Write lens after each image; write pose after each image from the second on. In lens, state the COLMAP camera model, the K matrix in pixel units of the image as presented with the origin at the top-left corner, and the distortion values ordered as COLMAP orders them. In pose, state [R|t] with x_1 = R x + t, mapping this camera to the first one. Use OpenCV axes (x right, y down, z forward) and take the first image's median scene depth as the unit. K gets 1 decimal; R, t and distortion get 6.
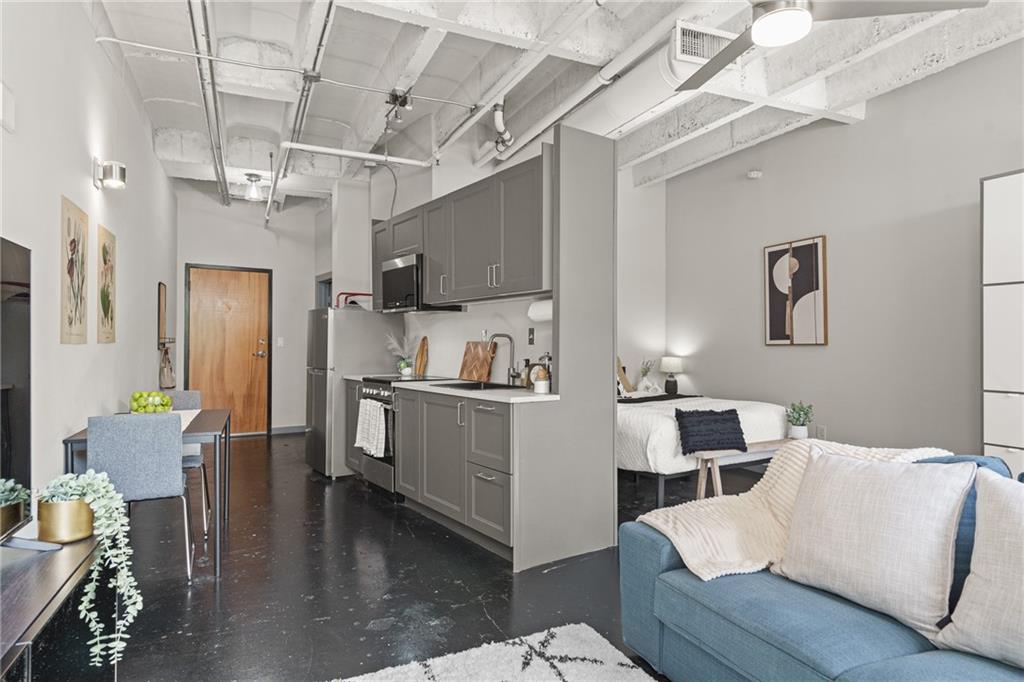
lens RADIAL K [[602.1, 0, 508.8], [0, 602.1, 342.2], [0, 0, 1]] dist [0.016452, -0.001201]
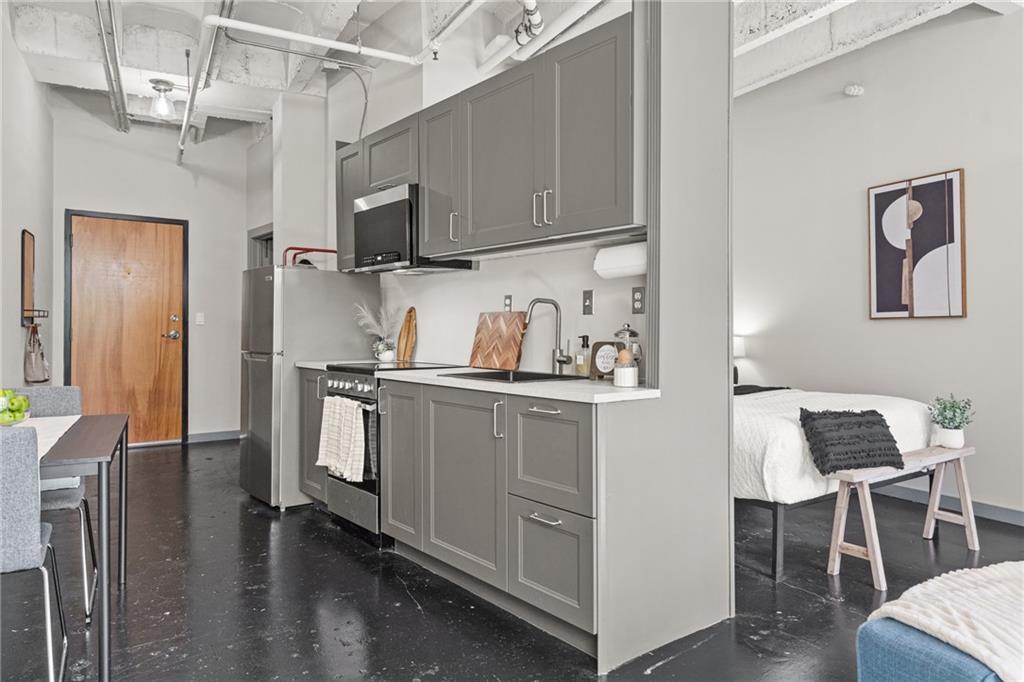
lens RADIAL K [[692.0, 0, 510.2], [0, 692.0, 328.7], [0, 0, 1]] dist [0.014997, -0.004235]
pose [[0.997784, -0.001798, 0.066517, -0.079942], [0.001511, 0.999989, 0.004367, 0.012971], [-0.066525, -0.004257, 0.997776, 0.181006]]
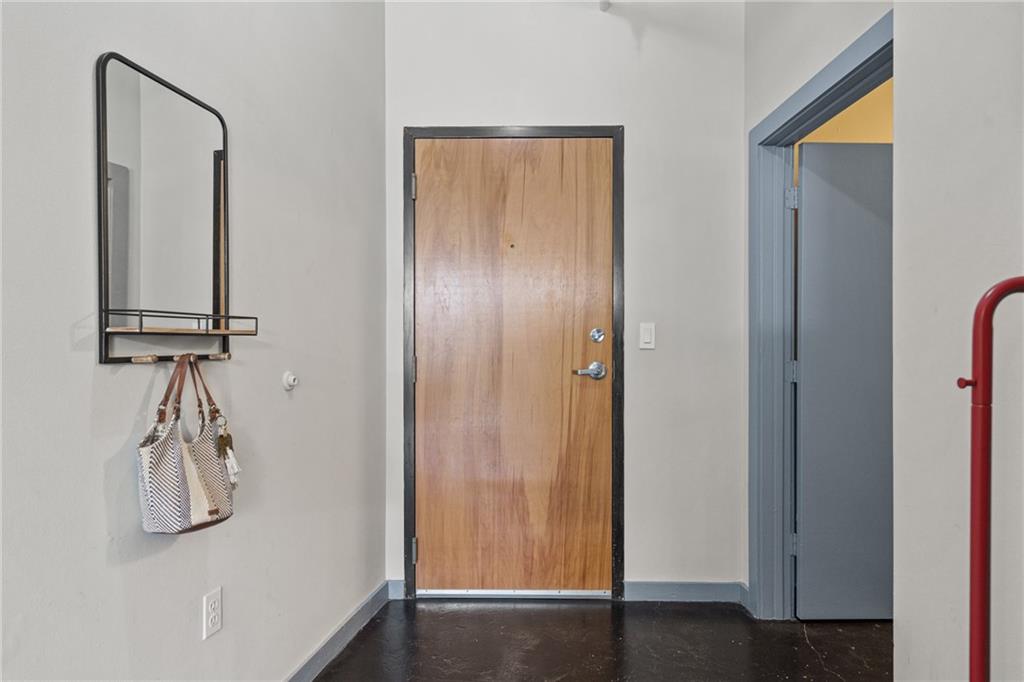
lens RADIAL K [[609.8, 0, 517.9], [0, 609.8, 350.6], [0, 0, 1]] dist [0.019953, 0.003340]
pose [[0.829188, -0.000982, -0.558968, -0.357400], [0.006775, 0.999943, 0.008294, 0.006786], [0.558928, -0.010664, 0.829147, 0.979462]]
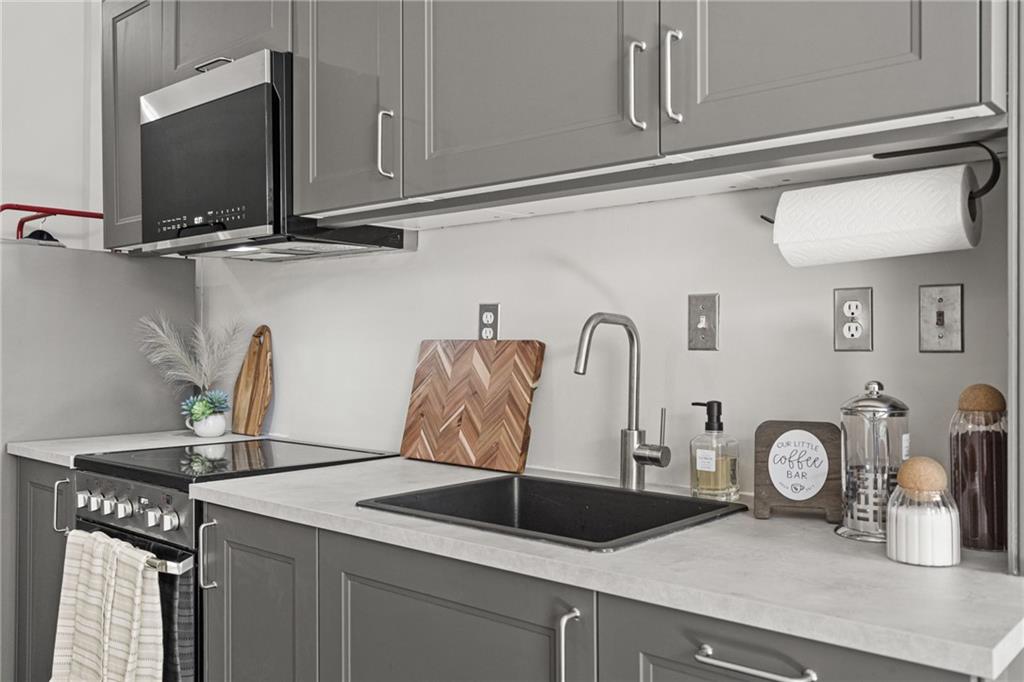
lens RADIAL K [[872.3, 0, 503.7], [0, 872.3, 336.8], [0, 0, 1]] dist [0.018581, -0.024592]
pose [[0.972873, -0.000917, 0.231338, -0.123584], [0.001754, 0.999993, -0.003413, -0.000923], [-0.231333, 0.003727, 0.972867, 0.477814]]
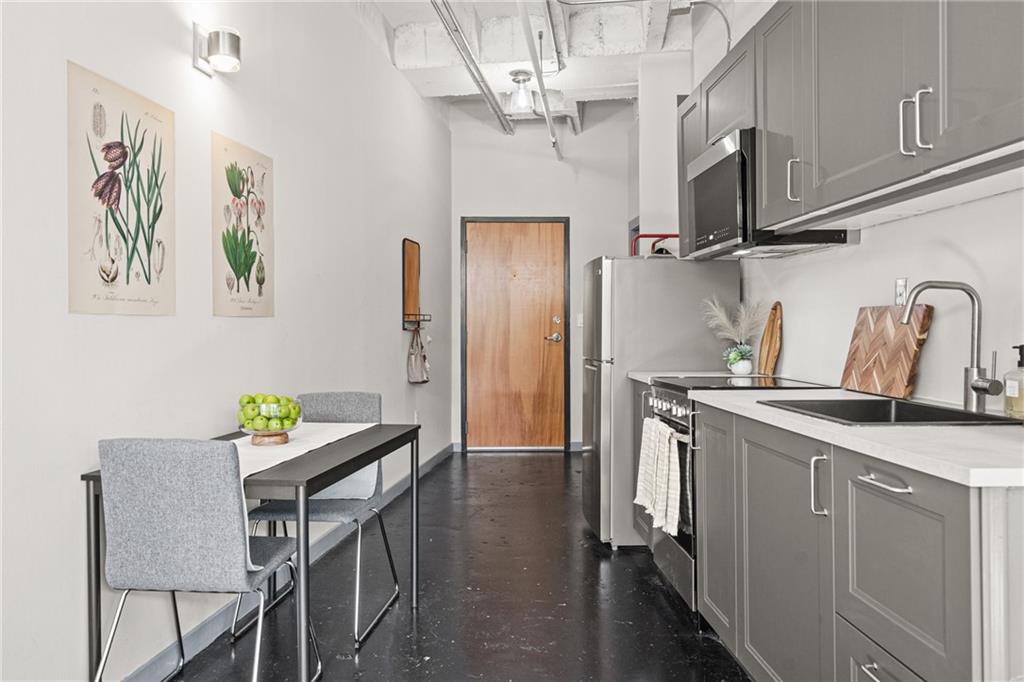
lens RADIAL K [[734.8, 0, 502.4], [0, 734.8, 330.2], [0, 0, 1]] dist [0.014736, -0.003067]
pose [[0.843245, -0.005427, -0.537502, 0.003081], [0.008432, 0.999960, 0.003133, 0.011509], [0.537463, -0.007174, 0.843257, 0.341416]]
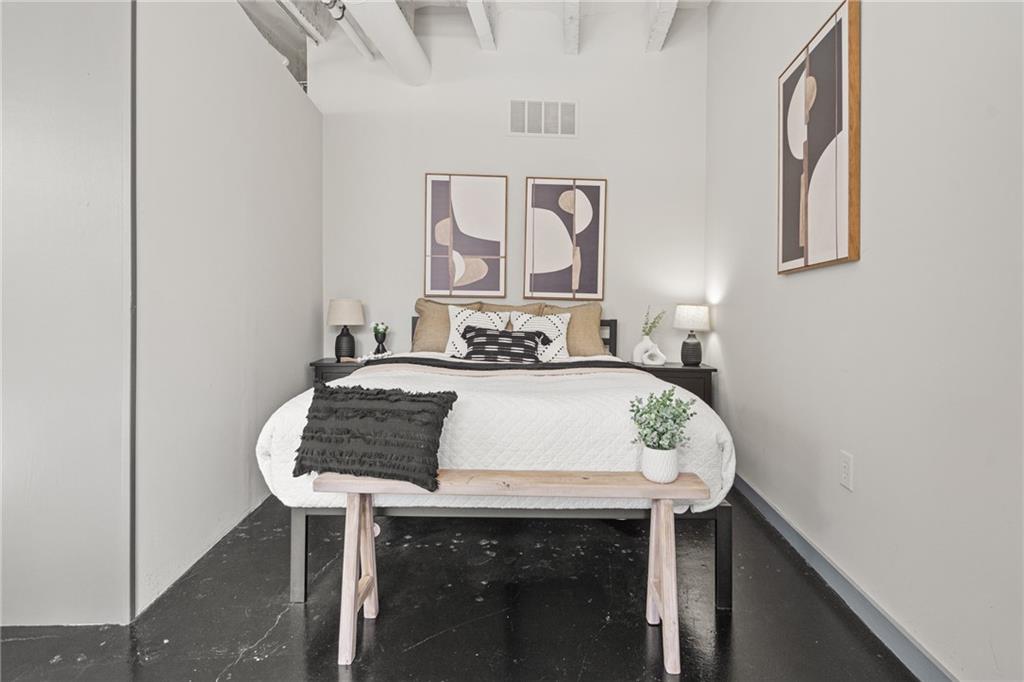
lens RADIAL K [[509.3, 0, 513.1], [0, 509.3, 319.1], [0, 0, 1]] dist [0.004485, -0.000847]
pose [[0.850579, 0.013687, -0.525669, 0.483920], [-0.007018, 0.999868, 0.014678, 0.039429], [0.525800, -0.008796, 0.850563, 0.551208]]
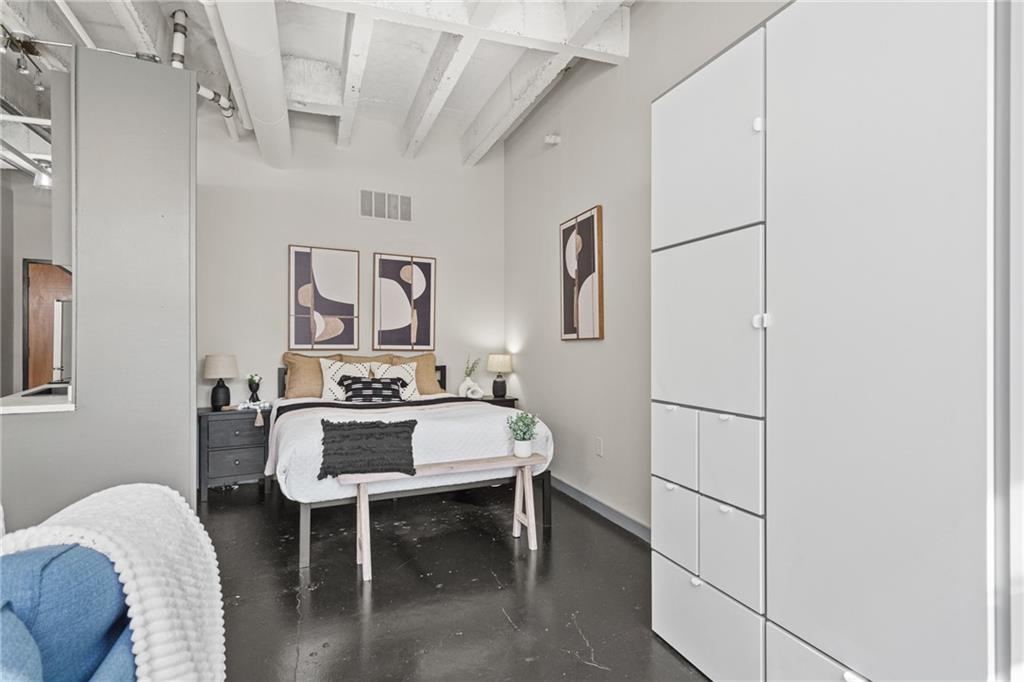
lens RADIAL K [[553.5, 0, 515.7], [0, 553.5, 346.1], [0, 0, 1]] dist [0.003590, 0.002459]
pose [[0.996682, -0.002021, -0.081370, 0.445514], [0.002602, 0.999972, 0.007032, 0.007807], [0.081354, -0.007221, 0.996659, 0.231857]]
